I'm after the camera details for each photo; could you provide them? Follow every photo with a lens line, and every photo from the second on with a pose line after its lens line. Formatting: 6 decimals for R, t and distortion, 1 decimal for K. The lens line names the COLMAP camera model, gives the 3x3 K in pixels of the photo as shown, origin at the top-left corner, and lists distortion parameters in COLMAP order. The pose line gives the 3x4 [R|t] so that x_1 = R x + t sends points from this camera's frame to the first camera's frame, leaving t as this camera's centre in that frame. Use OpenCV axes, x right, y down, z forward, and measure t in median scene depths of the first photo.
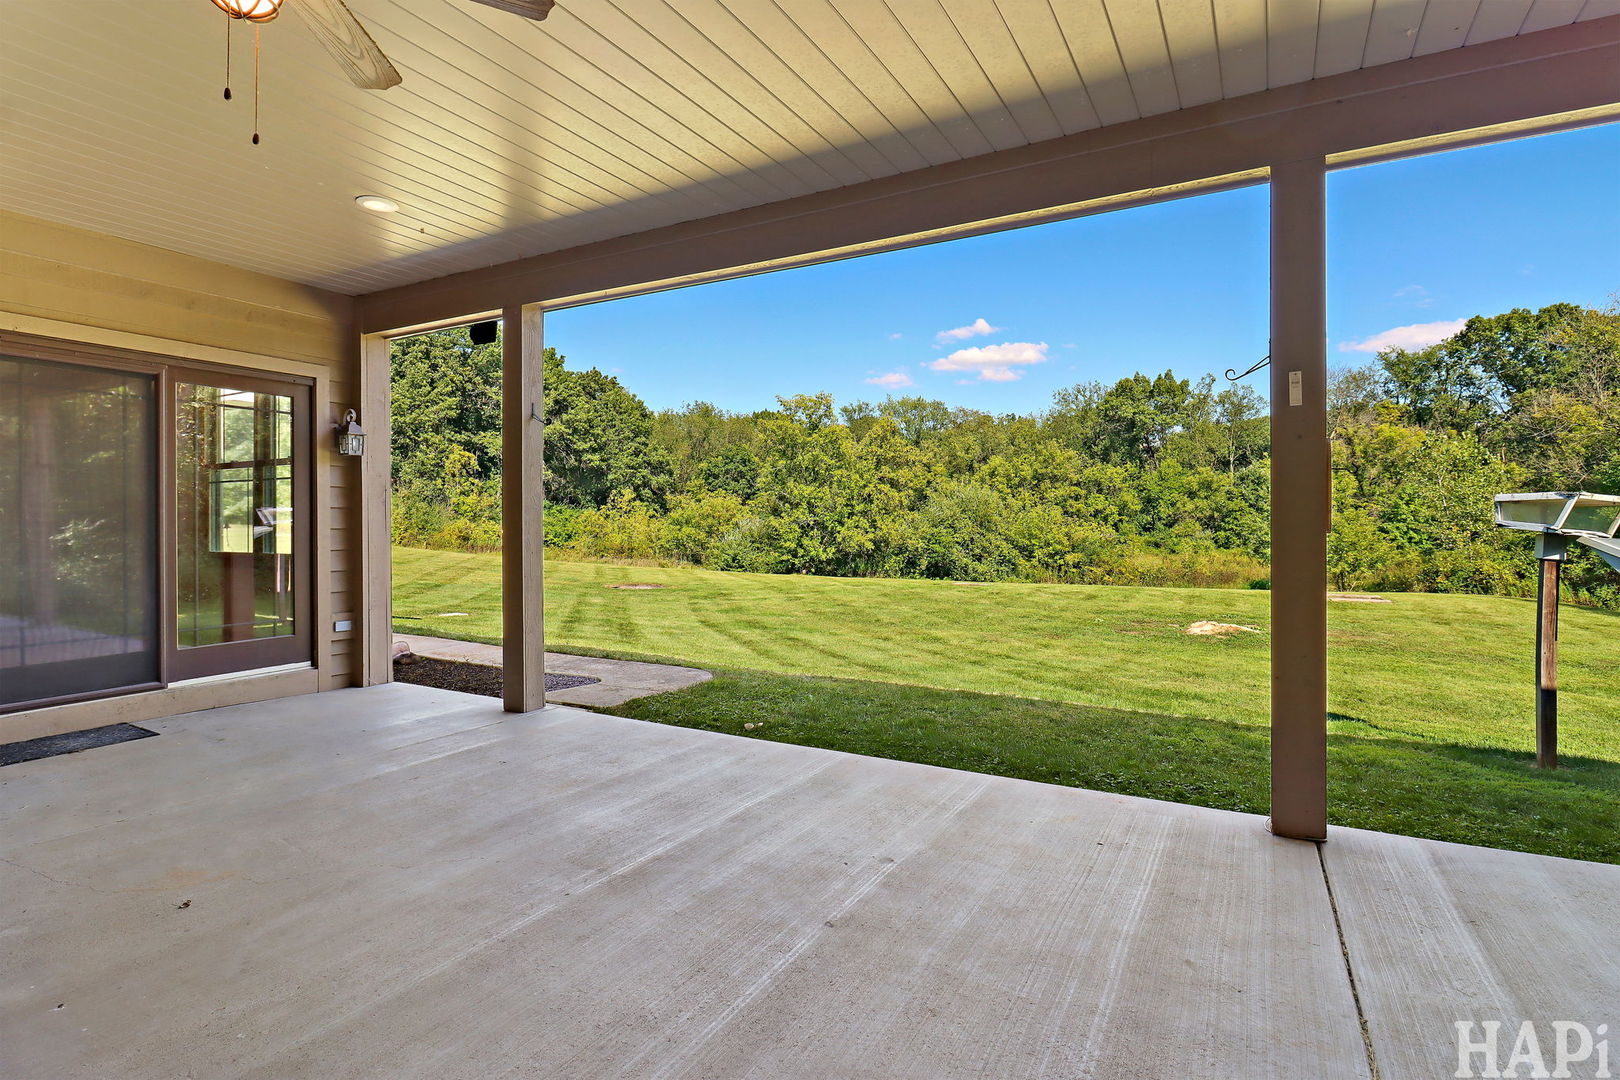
lens RADIAL K [[817.1, 0, 817.8], [0, 817.1, 523.6], [0, 0, 1]] dist [-0.014342, -0.000516]
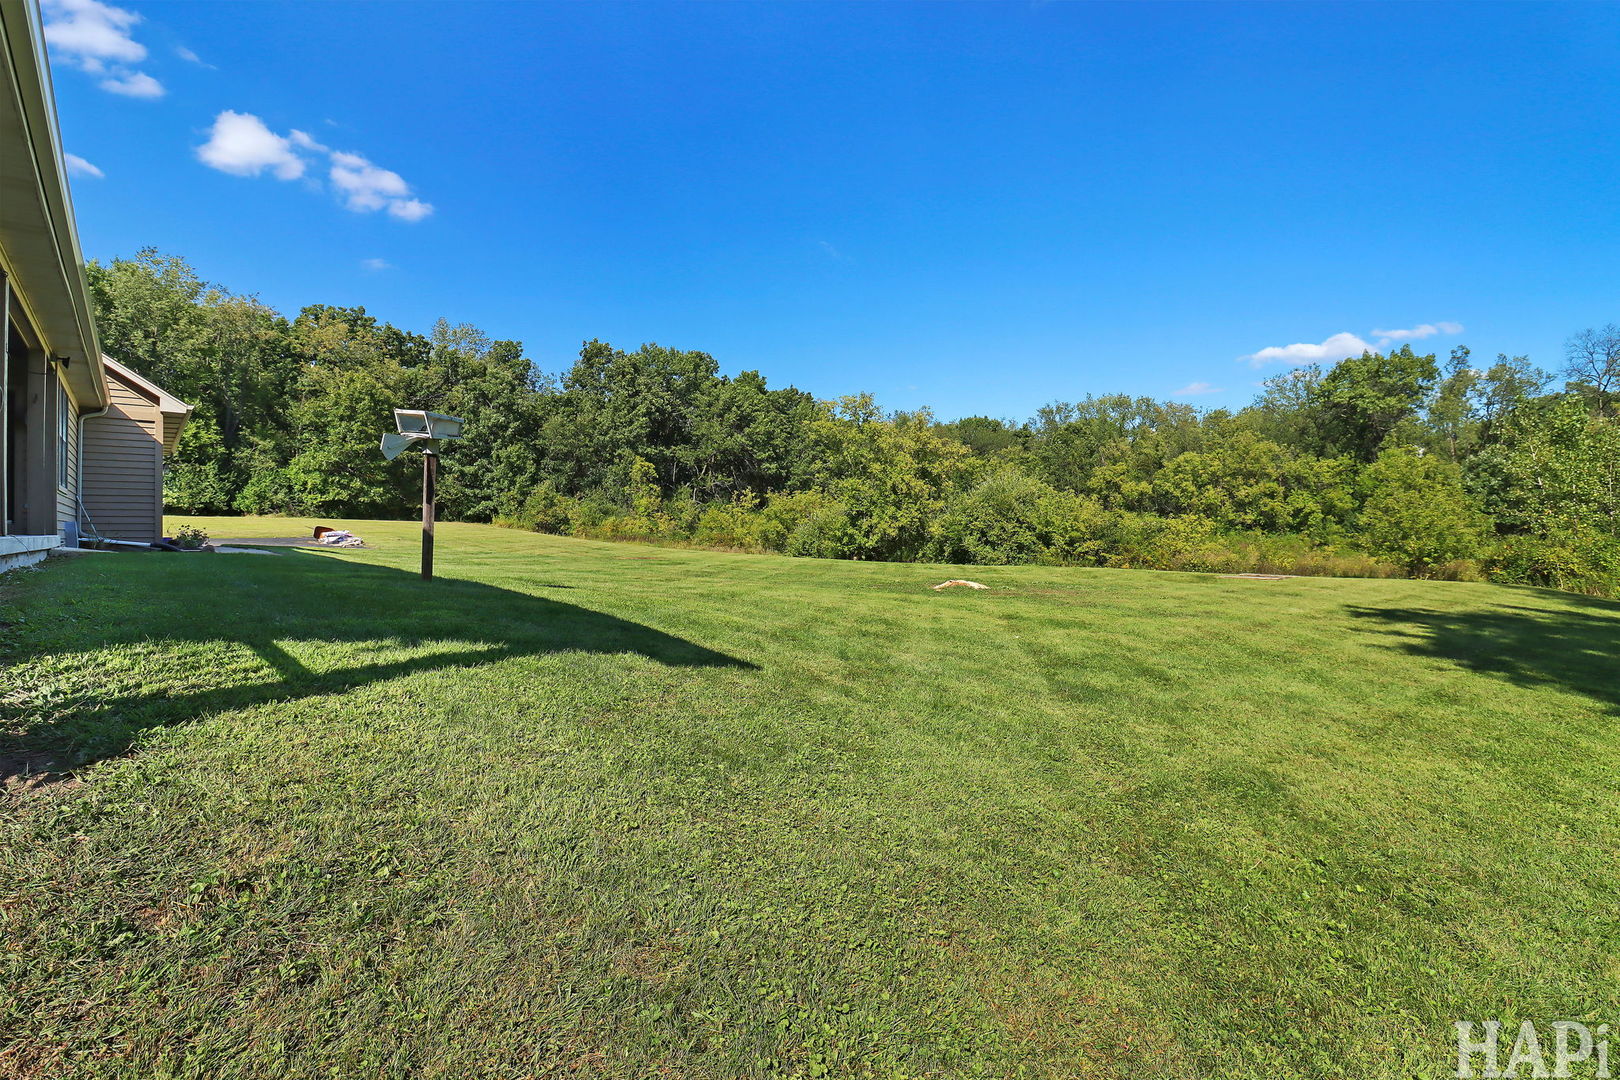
lens RADIAL K [[817.1, 0, 815.1], [0, 817.1, 534.1], [0, 0, 1]] dist [-0.014342, -0.000516]
pose [[0.926973, 0.001780, -0.375124, 0.209393], [-0.003596, 0.999985, -0.004141, 0.018818], [0.375111, 0.005187, 0.926965, -0.025176]]
